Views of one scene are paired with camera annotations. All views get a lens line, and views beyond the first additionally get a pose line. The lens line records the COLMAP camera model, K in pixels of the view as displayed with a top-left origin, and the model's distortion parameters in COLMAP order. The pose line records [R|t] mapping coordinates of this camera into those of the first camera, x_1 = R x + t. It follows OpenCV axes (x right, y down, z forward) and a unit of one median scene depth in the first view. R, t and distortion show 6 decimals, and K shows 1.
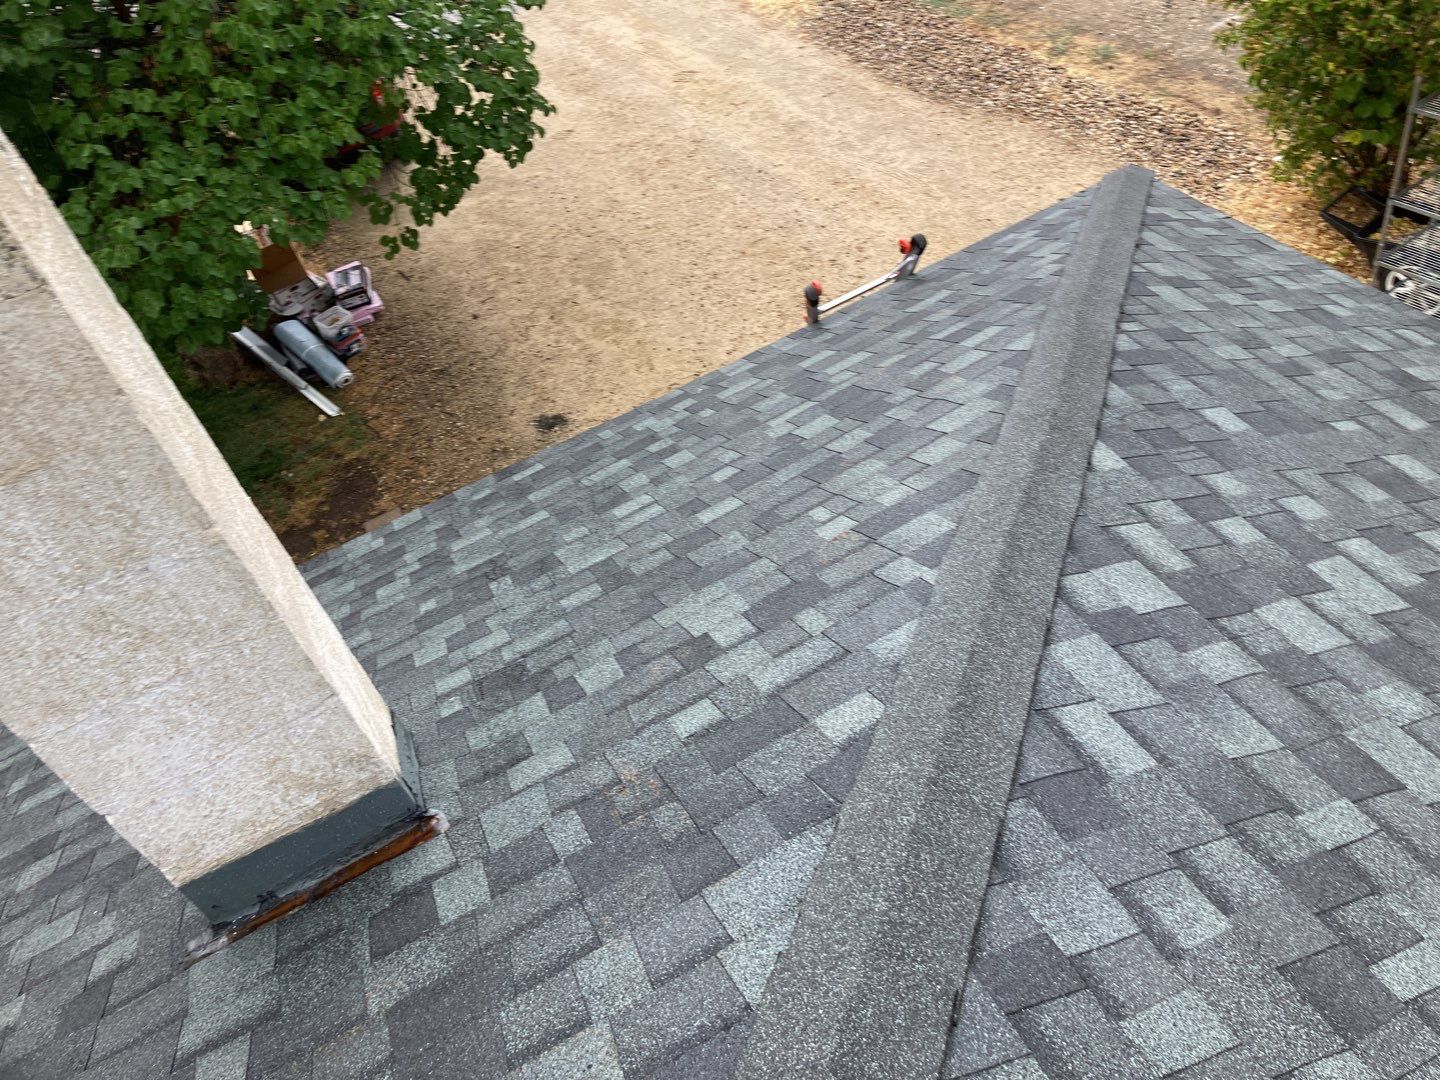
lens RADIAL K [[1140.1, 0, 743.0], [0, 1140.1, 523.6], [0, 0, 1]] dist [0.032274, -0.037425]
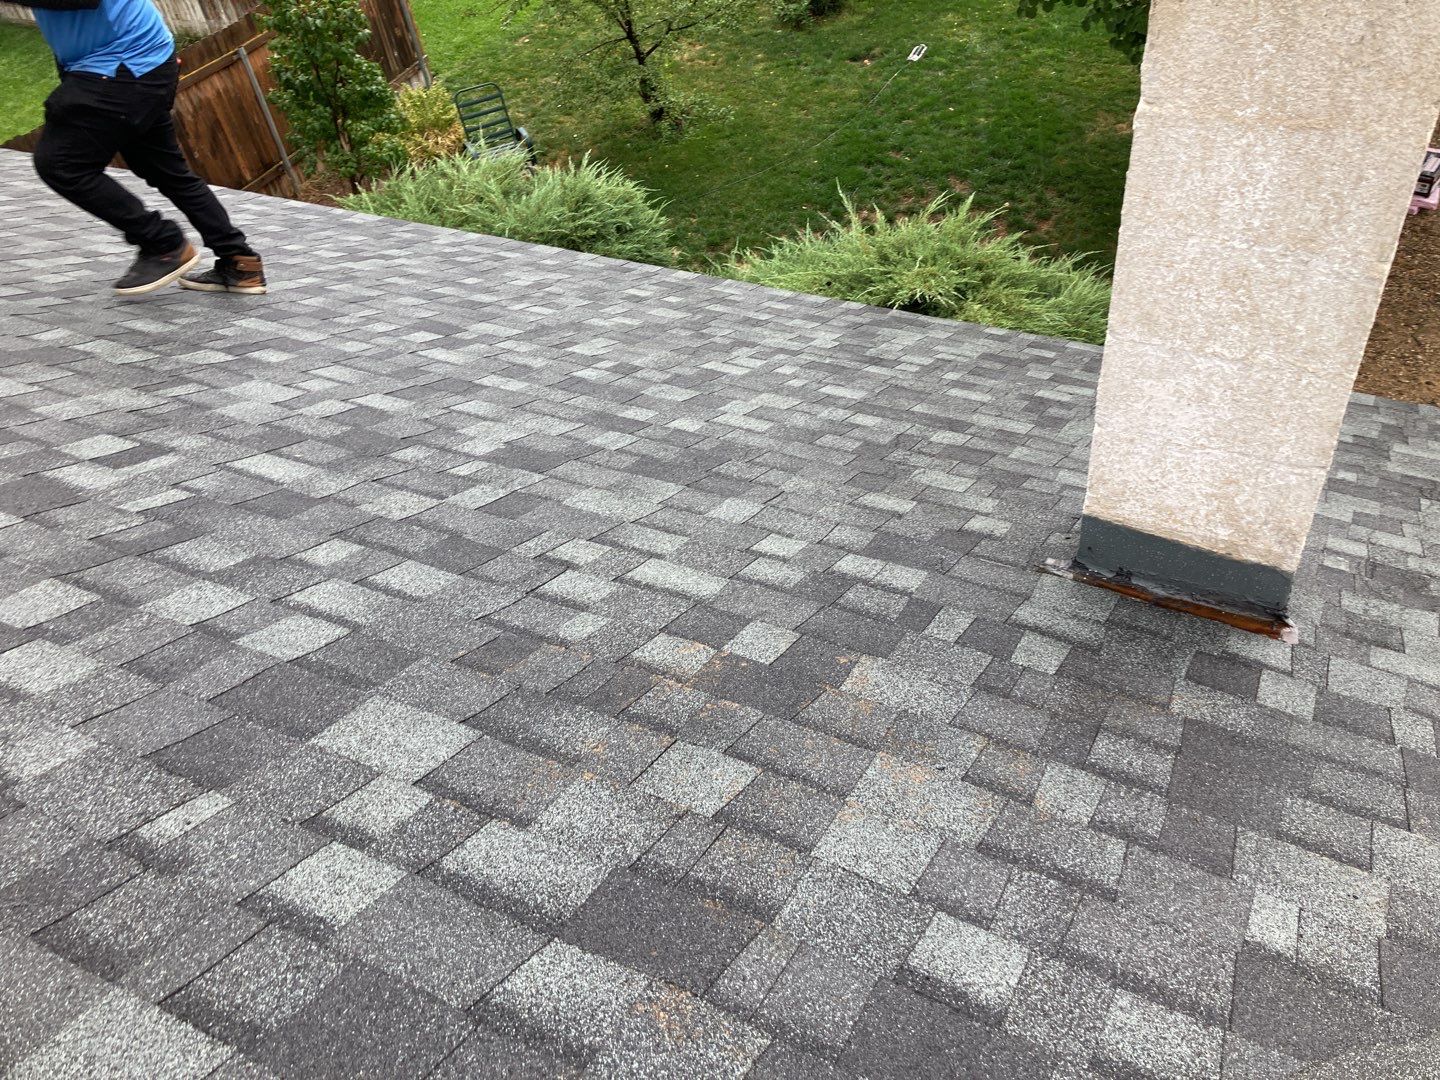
lens RADIAL K [[1140.1, 0, 719.1], [0, 1140.1, 530.2], [0, 0, 1]] dist [0.032274, -0.037425]
pose [[0.586718, 0.647504, -0.486314, -0.101249], [-0.579335, 0.755226, 0.306603, 0.137319], [0.565804, 0.101849, 0.818226, -0.100639]]
